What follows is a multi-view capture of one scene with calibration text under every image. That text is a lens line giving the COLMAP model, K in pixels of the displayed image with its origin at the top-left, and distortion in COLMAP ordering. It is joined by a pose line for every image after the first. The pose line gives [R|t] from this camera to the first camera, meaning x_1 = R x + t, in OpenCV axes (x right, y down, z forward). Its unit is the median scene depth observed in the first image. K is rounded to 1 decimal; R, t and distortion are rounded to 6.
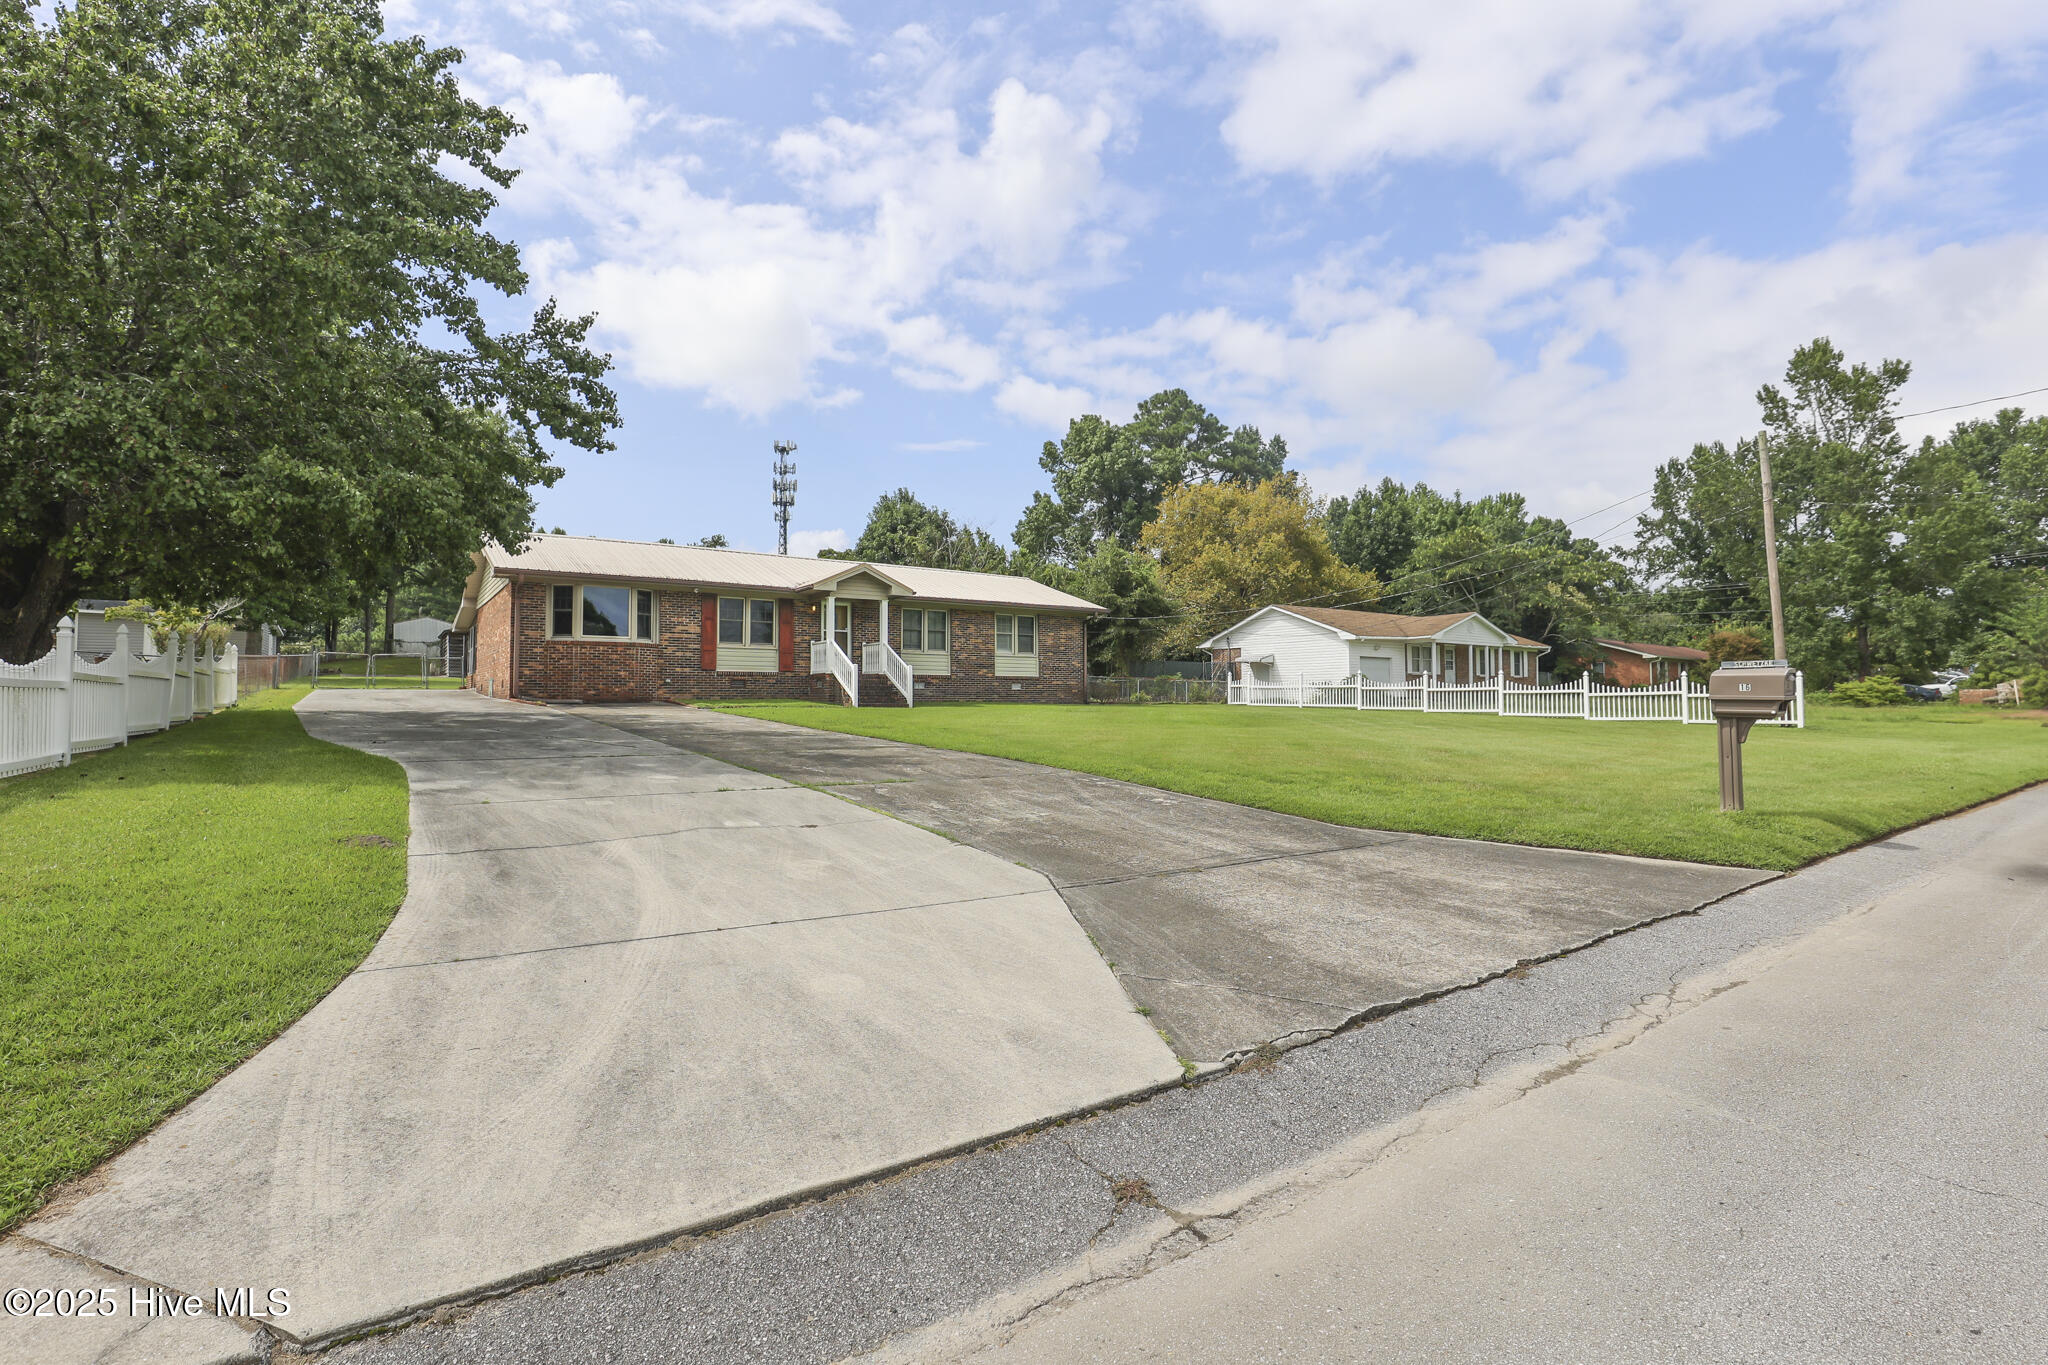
lens RADIAL K [[940.8, 0, 1019.1], [0, 940.8, 675.1], [0, 0, 1]] dist [-0.039613, 0.006568]
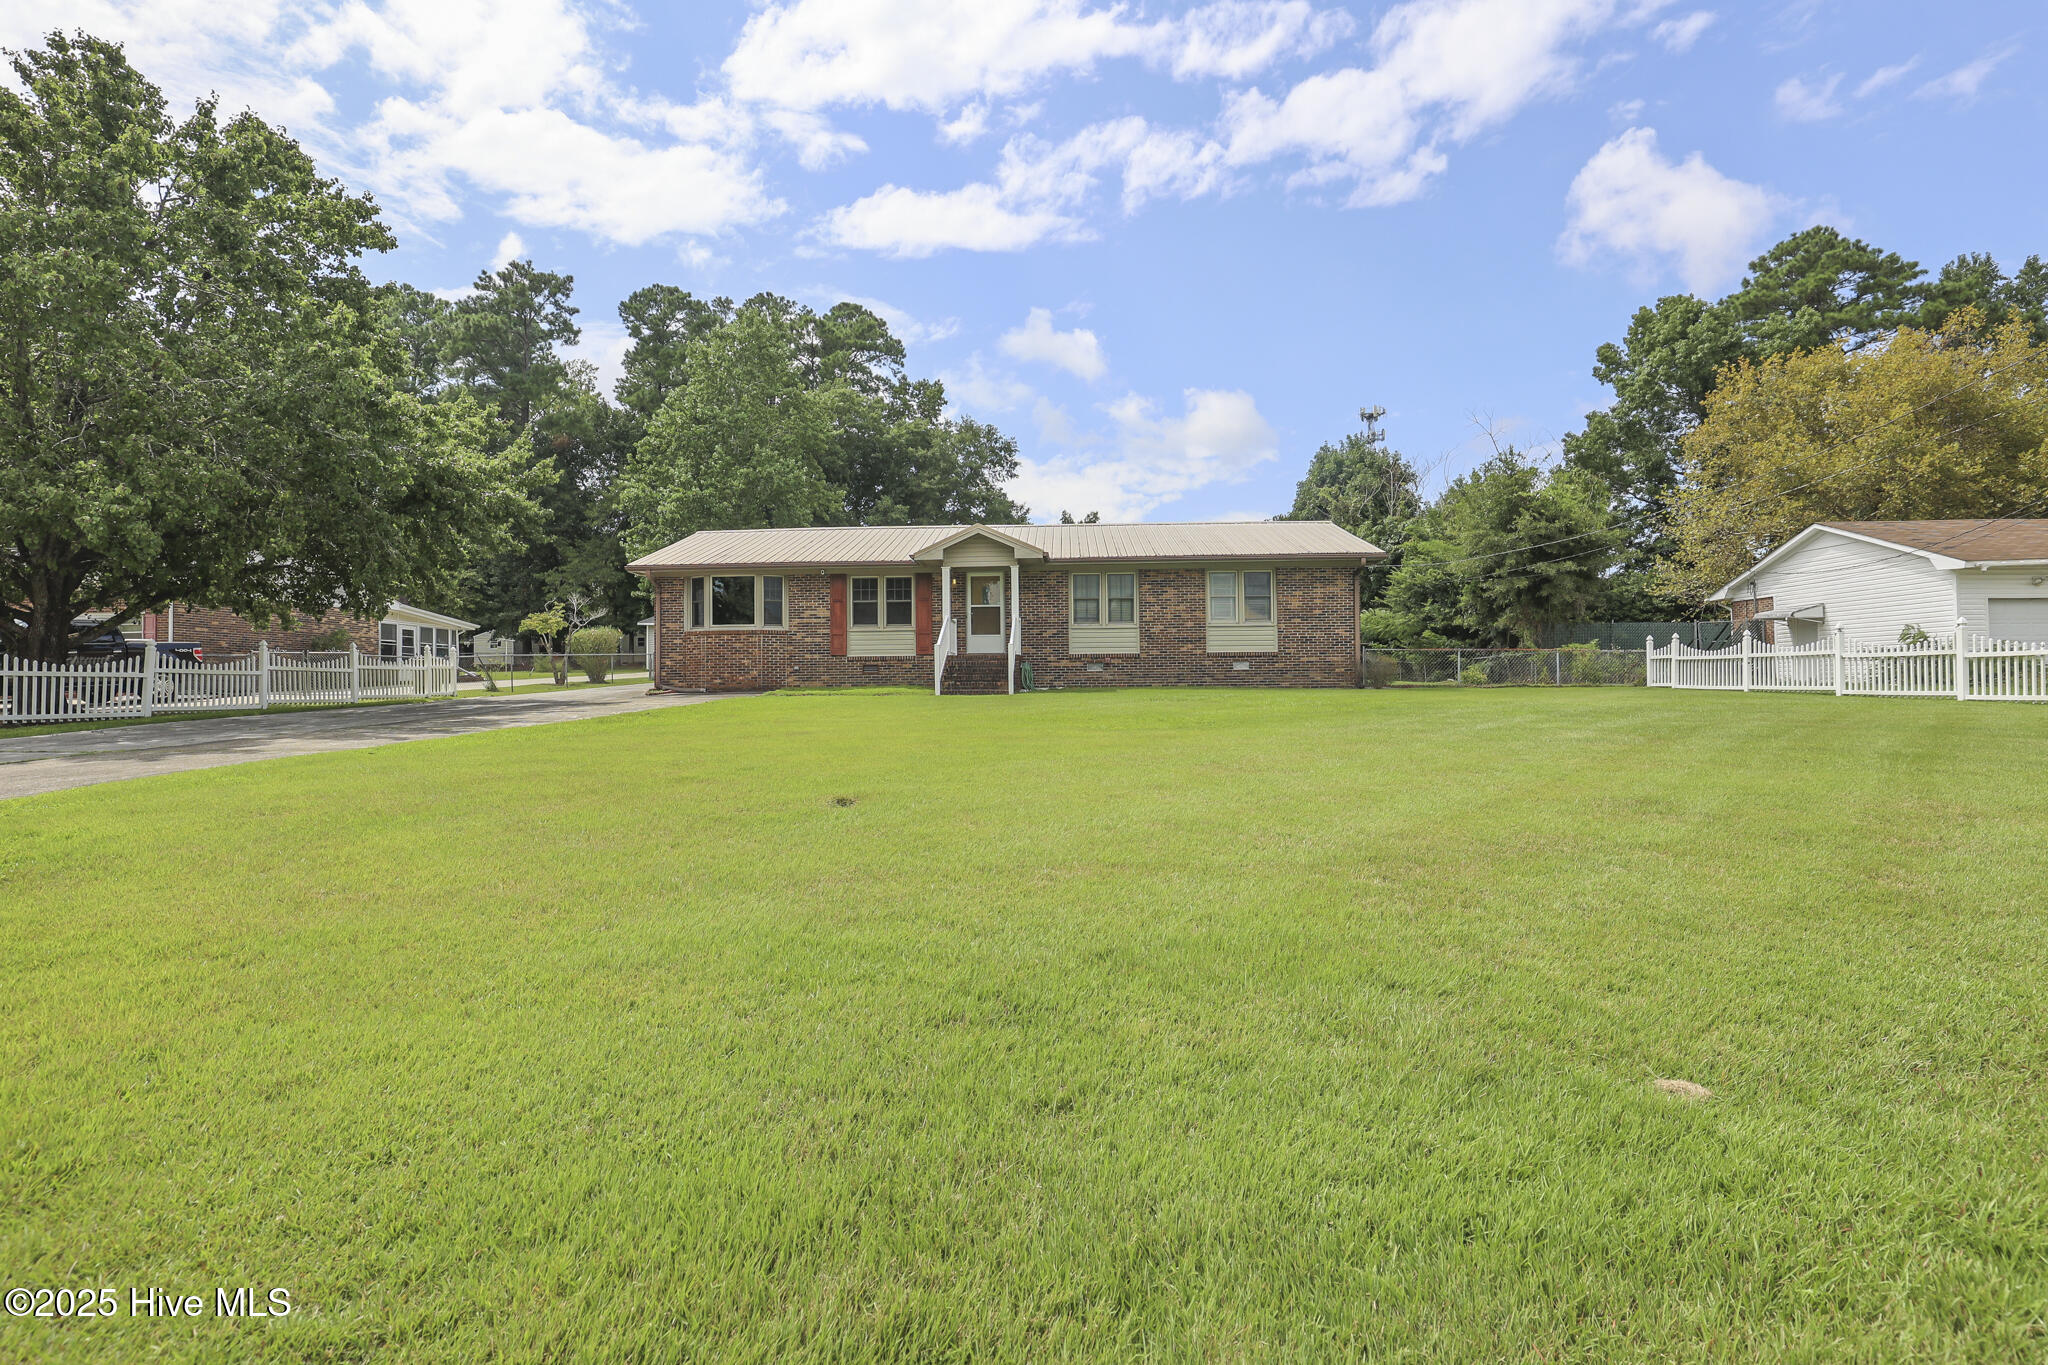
lens RADIAL K [[940.8, 0, 1032.9], [0, 940.8, 687.9], [0, 0, 1]] dist [-0.039613, 0.006568]
pose [[0.793032, -0.006851, -0.609141, 0.324059], [0.025800, 0.999417, 0.022349, 0.008949], [0.608633, -0.033439, 0.792747, 0.297342]]
